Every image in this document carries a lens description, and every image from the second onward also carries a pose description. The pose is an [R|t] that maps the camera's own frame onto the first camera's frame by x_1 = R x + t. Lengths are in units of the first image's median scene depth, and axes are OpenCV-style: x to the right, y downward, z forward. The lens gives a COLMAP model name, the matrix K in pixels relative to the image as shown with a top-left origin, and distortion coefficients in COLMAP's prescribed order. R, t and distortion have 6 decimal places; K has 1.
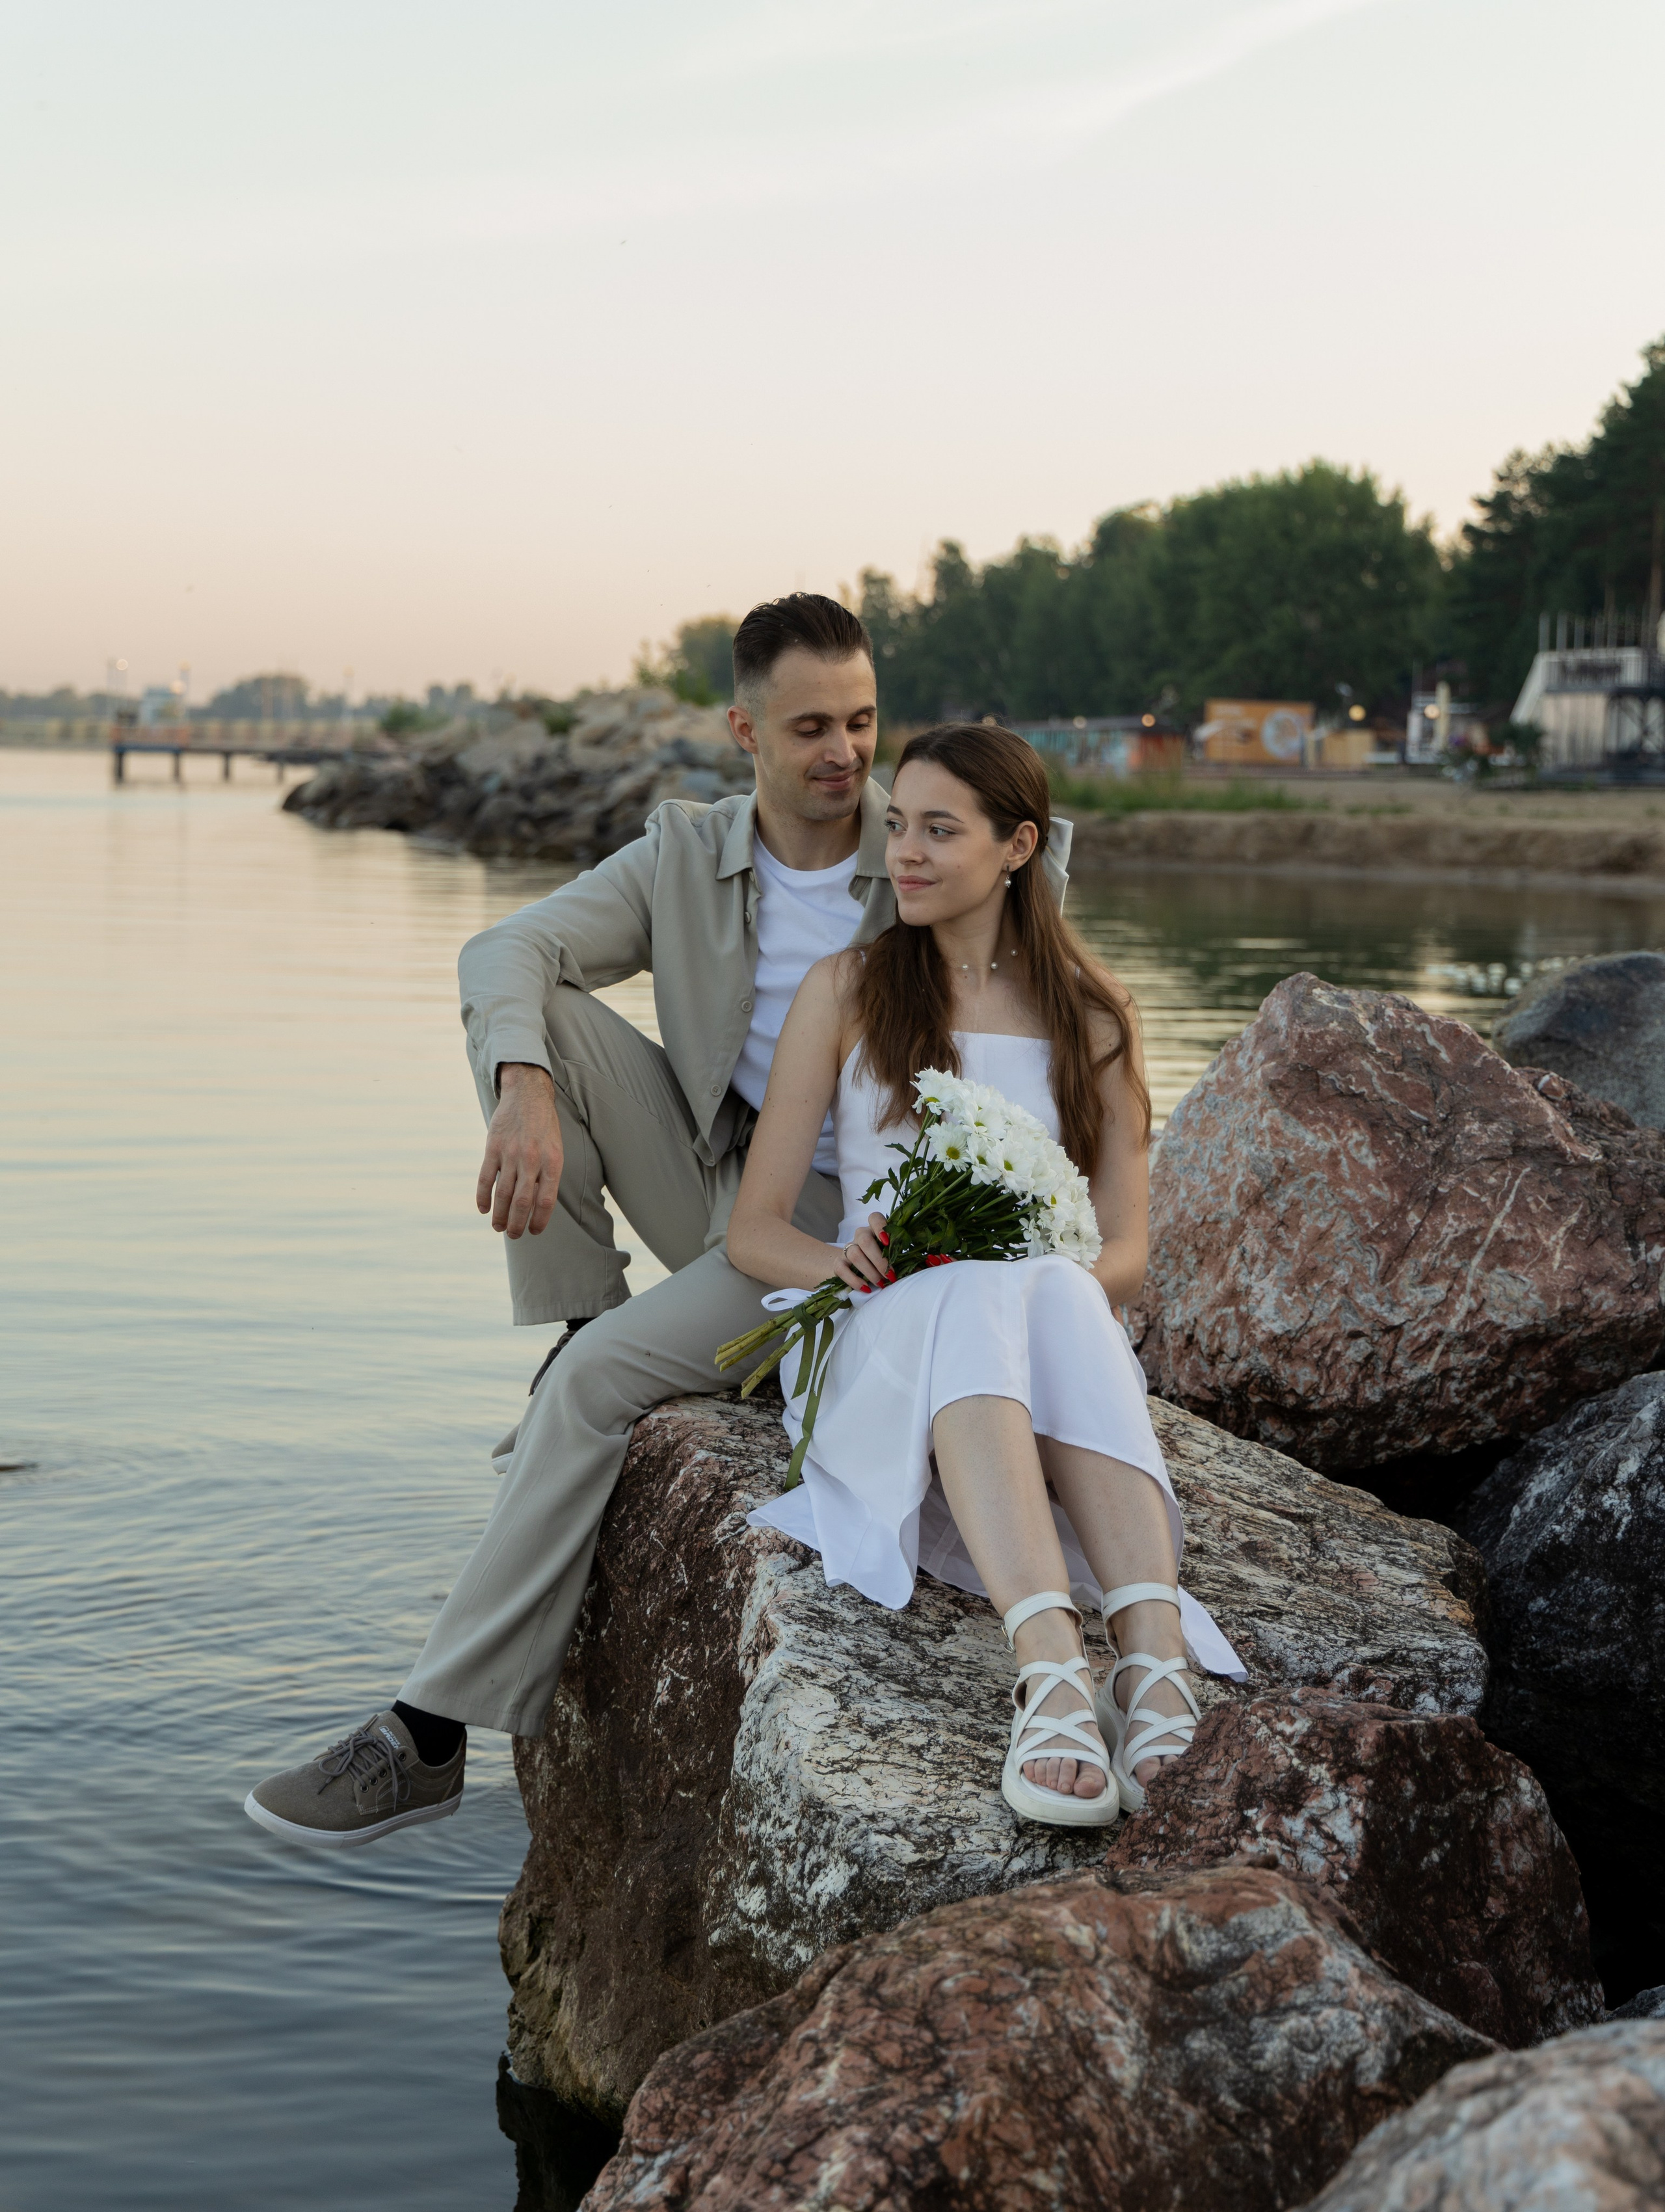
lens RADIAL K [[7163.1, 0, 832.5], [0, 7163.1, 1106.0], [0, 0, 1]] dist [0.038618, 1.777289]
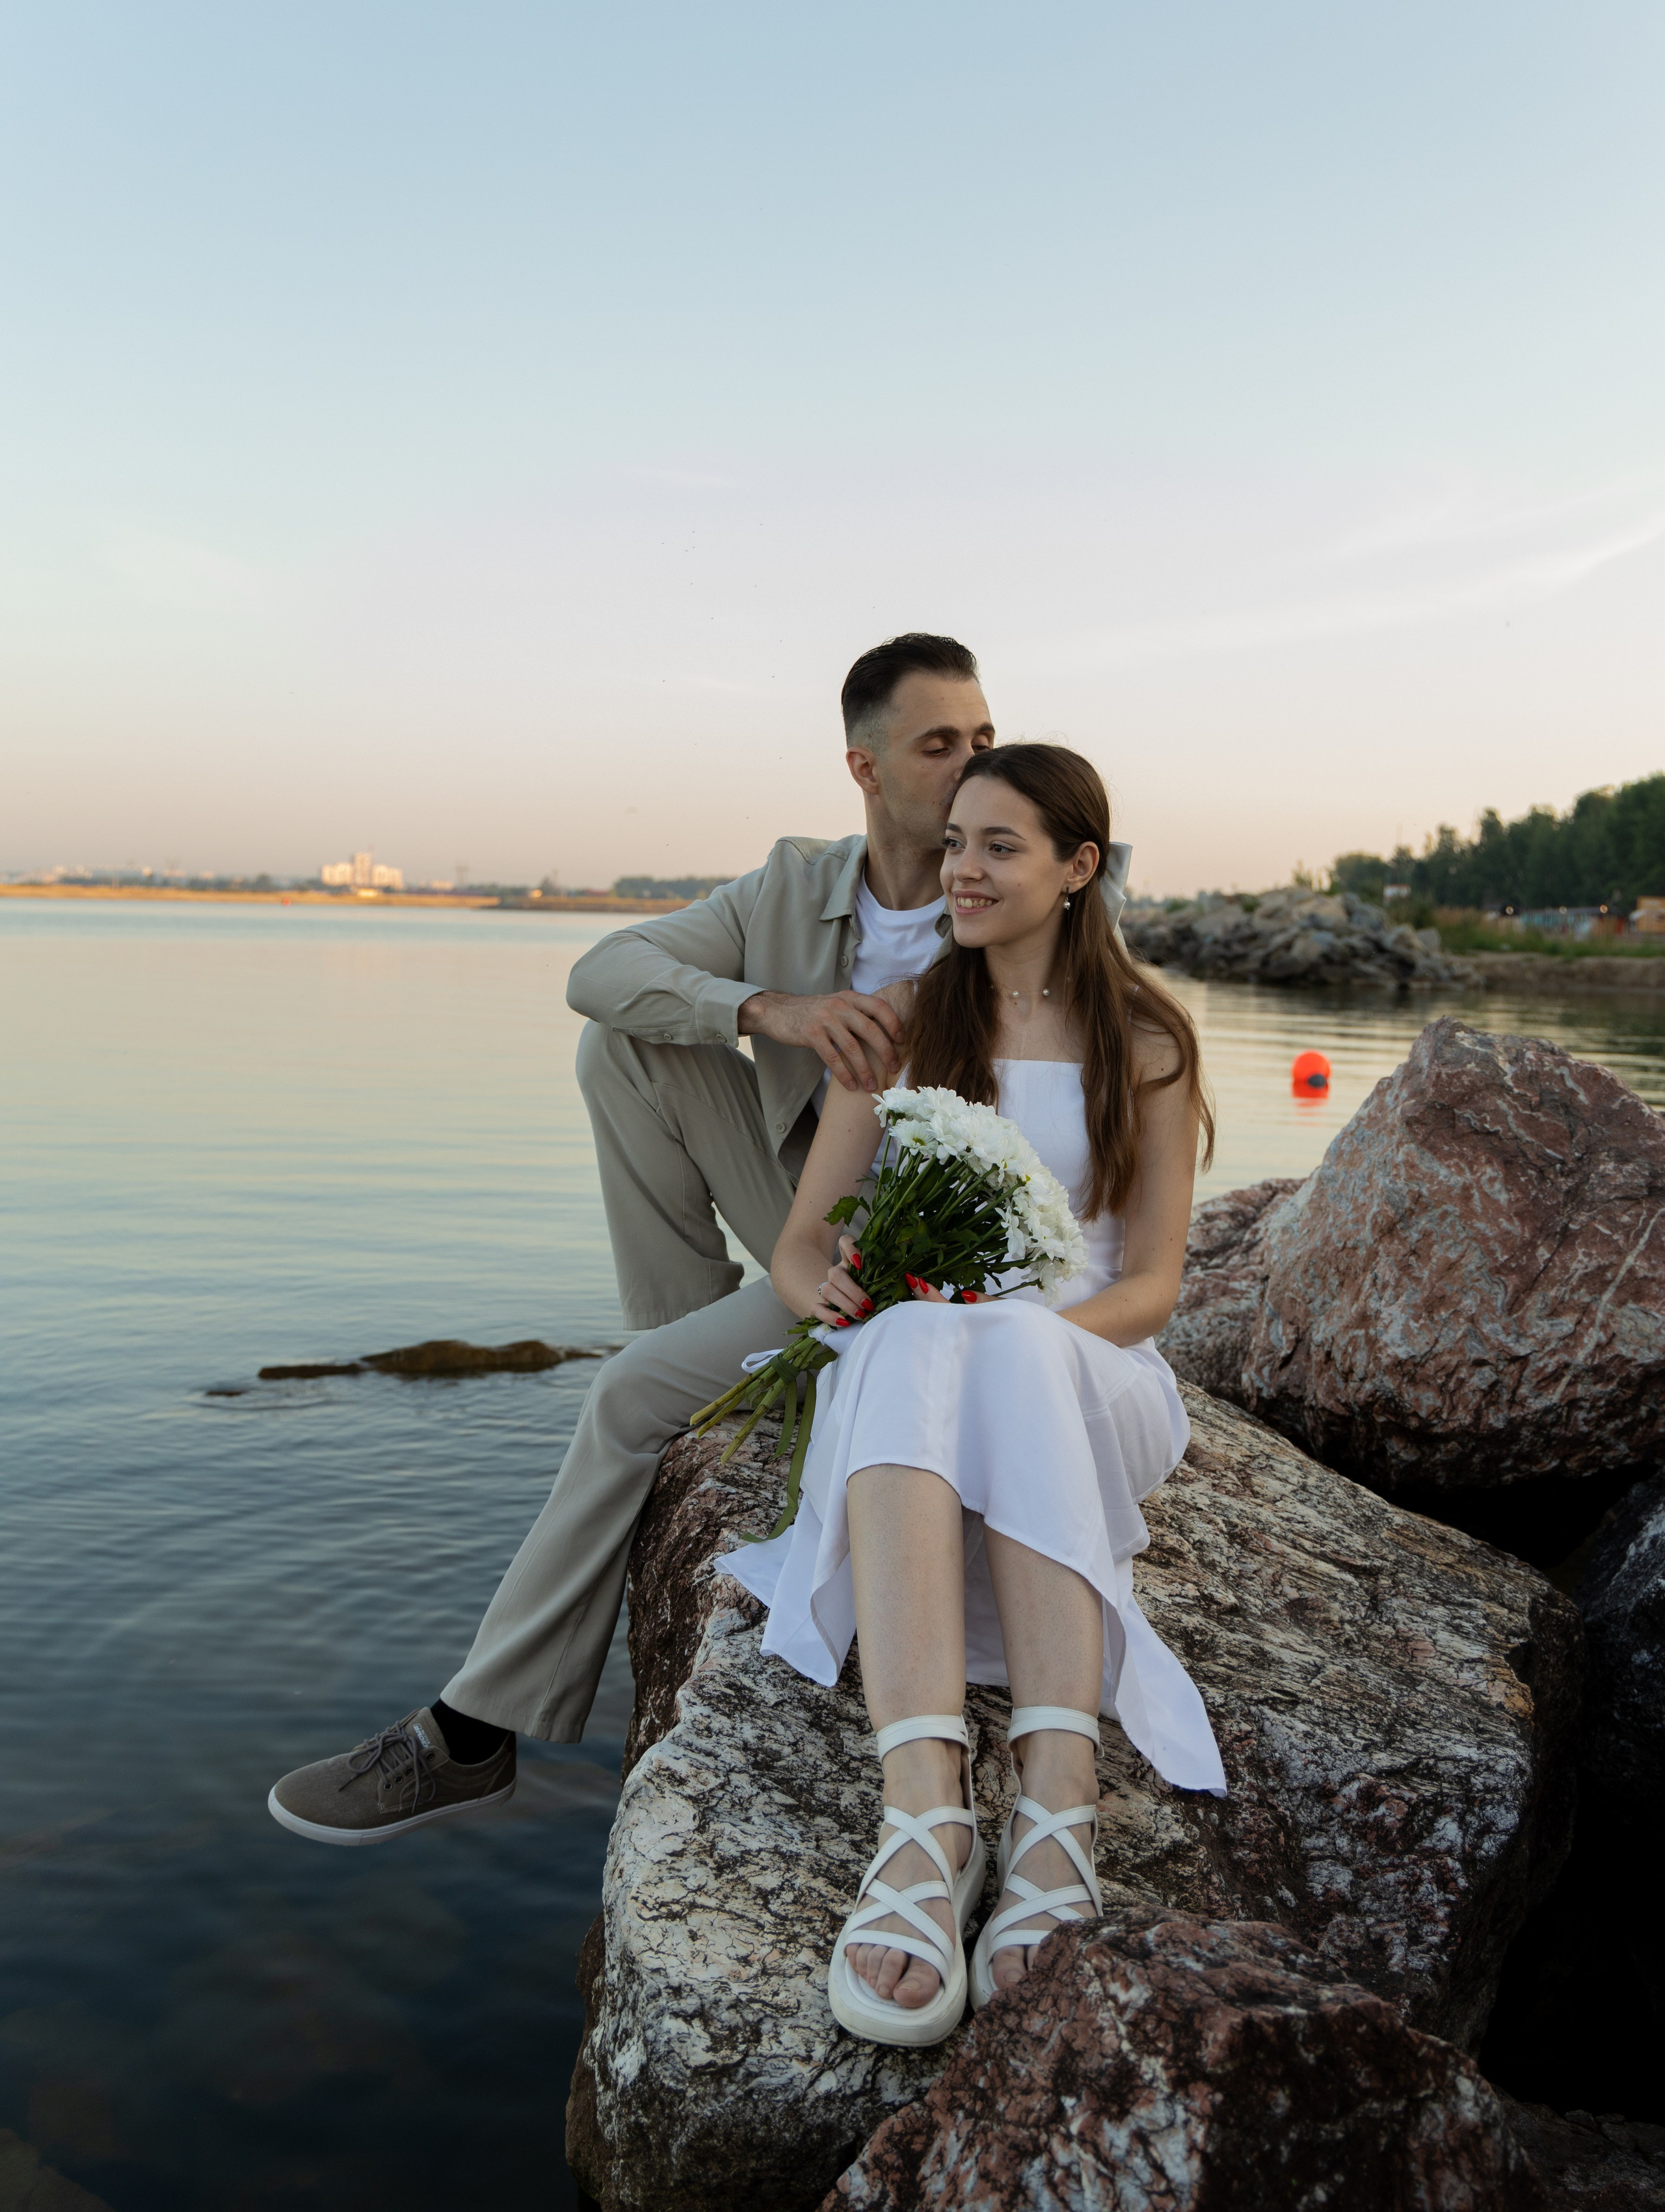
lens RADIAL K [[2525.9, 0, 832.5], [0, 2525.9, 1106.0], [0, 0, 1]] dist [0.017493, -0.037056]
pose [[0.952626, 0.023401, -0.303242, 0.093991], [-0.023869, 0.999713, 0.002164, -0.004011], [0.303206, 0.005177, 0.952911, 0.621072]]
